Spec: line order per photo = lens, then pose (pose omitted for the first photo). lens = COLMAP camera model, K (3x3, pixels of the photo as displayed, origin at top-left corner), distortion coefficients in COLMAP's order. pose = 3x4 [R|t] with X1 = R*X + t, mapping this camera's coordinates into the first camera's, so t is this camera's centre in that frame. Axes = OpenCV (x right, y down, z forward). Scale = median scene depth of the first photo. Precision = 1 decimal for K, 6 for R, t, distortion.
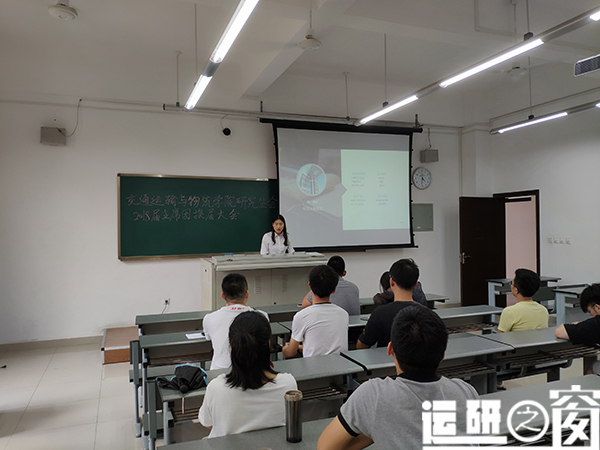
lens RADIAL K [[467.9, 0, 305.2], [0, 467.9, 228.7], [0, 0, 1]] dist [0.067881, -0.121184]
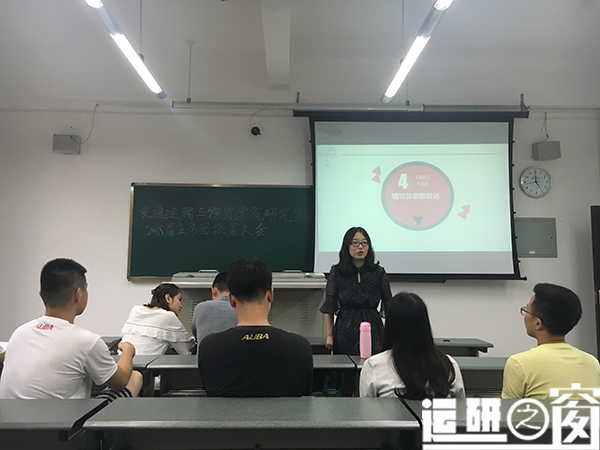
lens RADIAL K [[517.0, 0, 297.2], [0, 517.0, 216.3], [0, 0, 1]] dist [0.038786, -0.015495]
pose [[0.937211, -0.016363, -0.348380, 0.224926], [-0.021944, 0.994153, -0.105728, 0.041057], [0.348073, 0.106734, 0.931372, 0.187687]]
